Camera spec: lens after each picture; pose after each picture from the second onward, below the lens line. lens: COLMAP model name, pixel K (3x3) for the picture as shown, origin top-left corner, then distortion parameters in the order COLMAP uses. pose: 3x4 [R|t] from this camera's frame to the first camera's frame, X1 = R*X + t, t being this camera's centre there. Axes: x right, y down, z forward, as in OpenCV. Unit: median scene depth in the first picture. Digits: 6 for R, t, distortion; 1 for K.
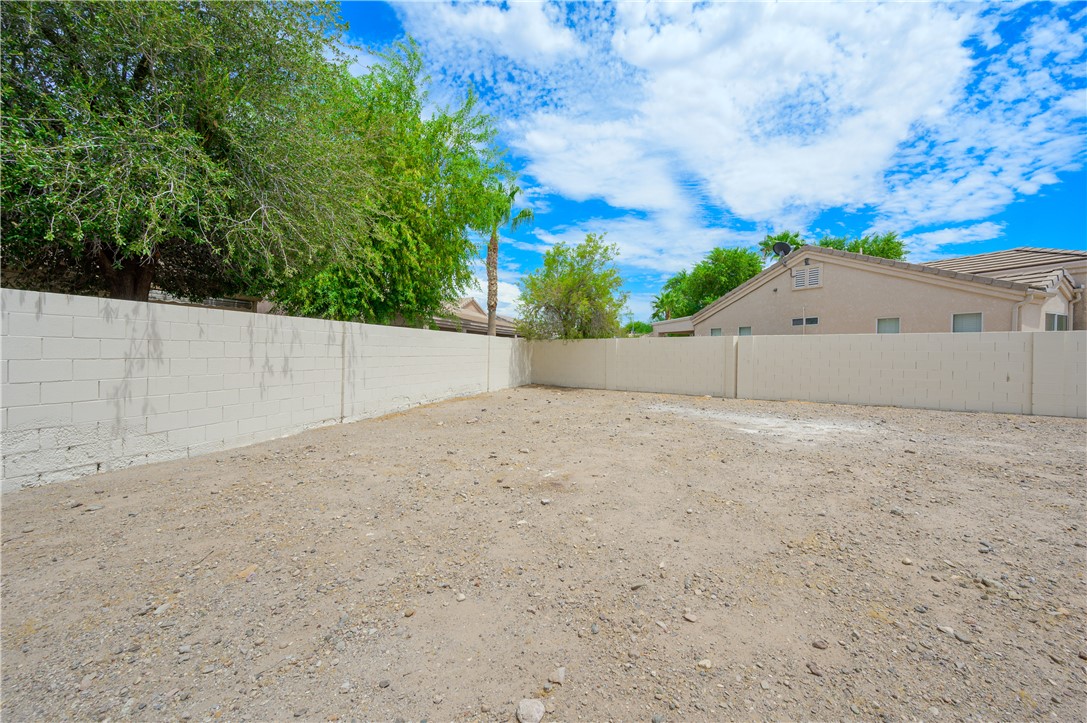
lens RADIAL K [[432.6, 0, 543.2], [0, 432.6, 355.8], [0, 0, 1]] dist [-0.000439, 0.000679]
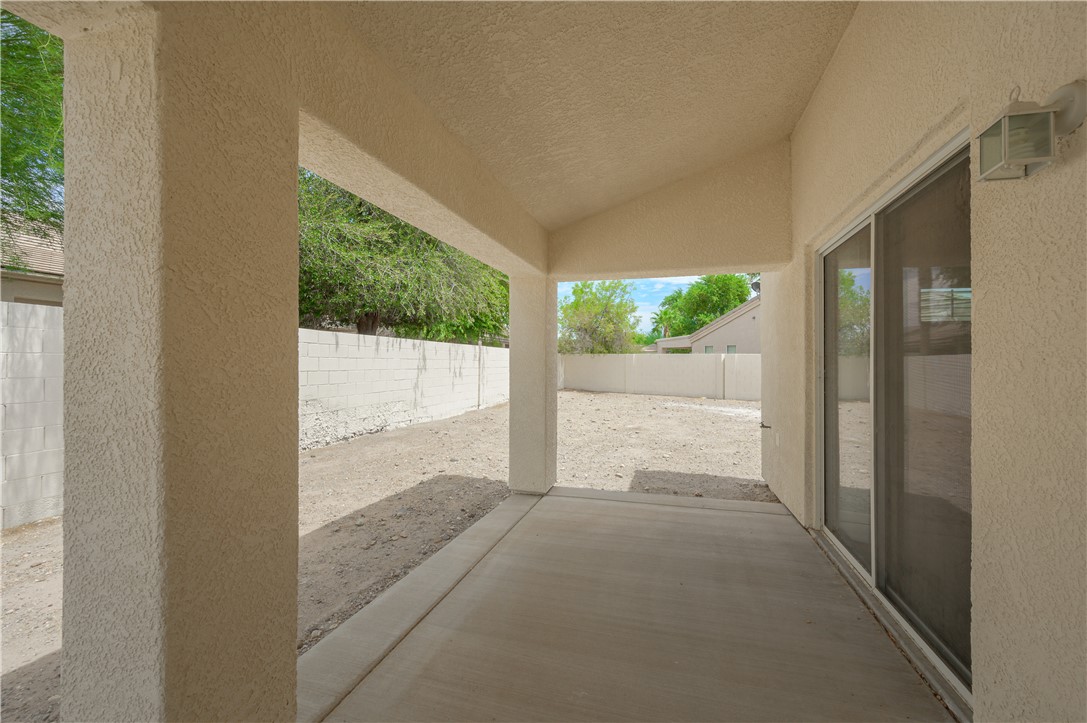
lens RADIAL K [[432.6, 0, 543.2], [0, 432.6, 355.8], [0, 0, 1]] dist [-0.000439, 0.000679]
pose [[0.999870, 0.006461, 0.014792, -0.116284], [-0.006136, 0.999741, -0.021908, -0.003699], [-0.014930, 0.021814, 0.999651, -0.285939]]
